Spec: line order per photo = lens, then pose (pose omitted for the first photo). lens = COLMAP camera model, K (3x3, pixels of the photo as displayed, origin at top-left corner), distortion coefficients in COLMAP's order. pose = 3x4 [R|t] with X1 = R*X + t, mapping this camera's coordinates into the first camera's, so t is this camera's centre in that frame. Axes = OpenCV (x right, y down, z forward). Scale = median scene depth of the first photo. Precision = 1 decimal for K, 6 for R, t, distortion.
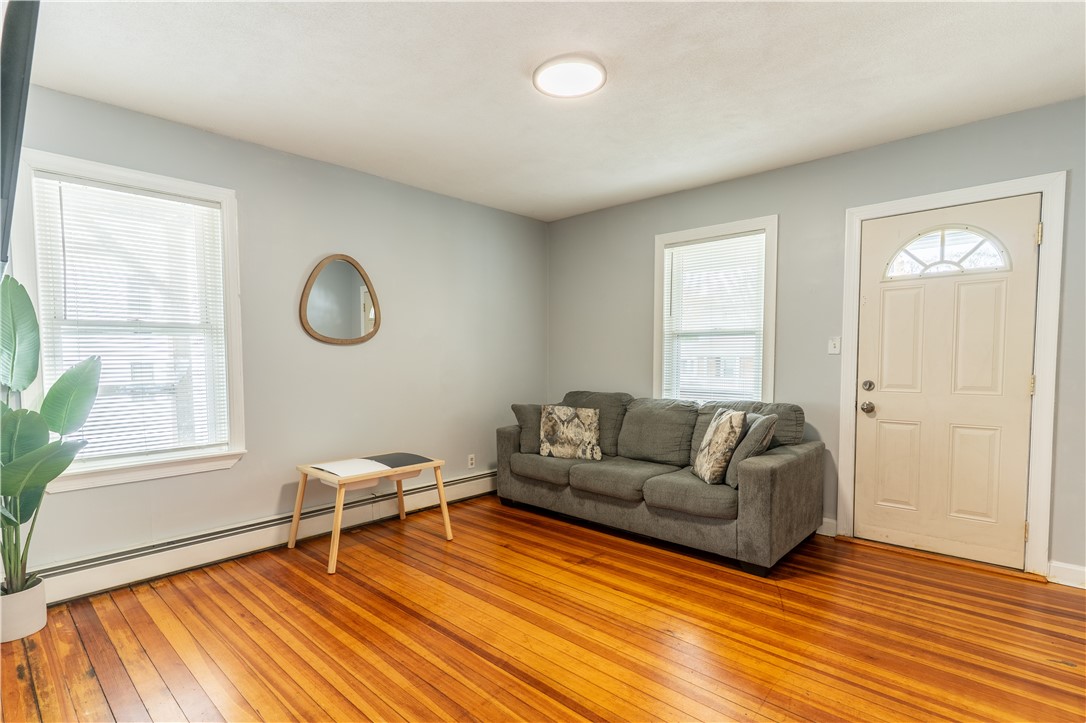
lens RADIAL K [[533.6, 0, 534.3], [0, 533.6, 385.3], [0, 0, 1]] dist [0.001831, 0.000222]
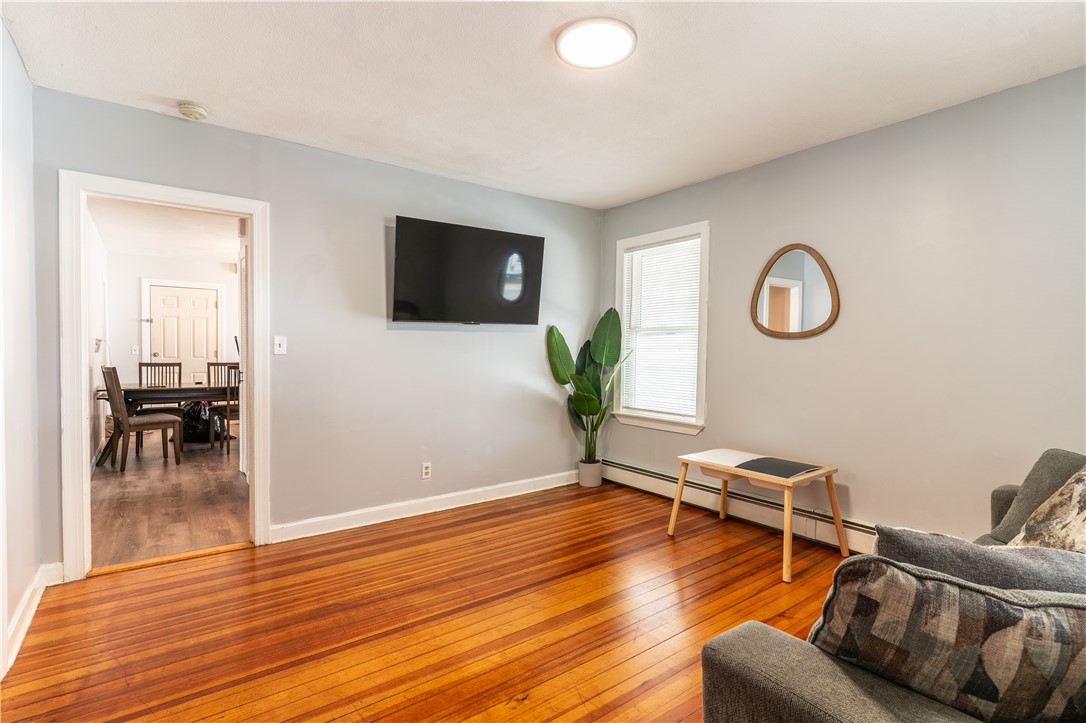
lens RADIAL K [[518.9, 0, 536.0], [0, 518.9, 360.7], [0, 0, 1]] dist [0.002009, 0.000111]
pose [[-0.177918, 0.025633, -0.983711, 0.741327], [-0.064076, 0.997237, 0.037574, -0.049512], [0.981957, 0.069717, -0.175784, 0.836439]]
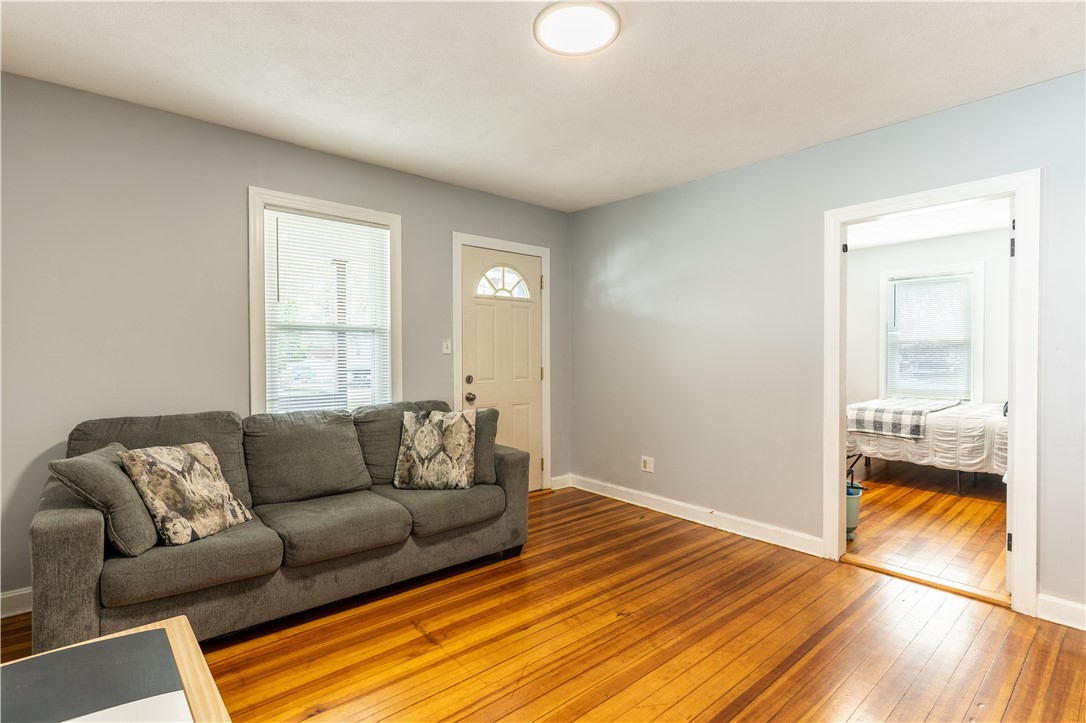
lens RADIAL K [[518.9, 0, 536.0], [0, 518.9, 360.7], [0, 0, 1]] dist [0.002009, 0.000111]
pose [[0.107409, -0.005896, 0.994197, -0.585632], [0.053209, 0.998583, 0.000174, -0.037713], [-0.992790, 0.052882, 0.107571, 0.767795]]
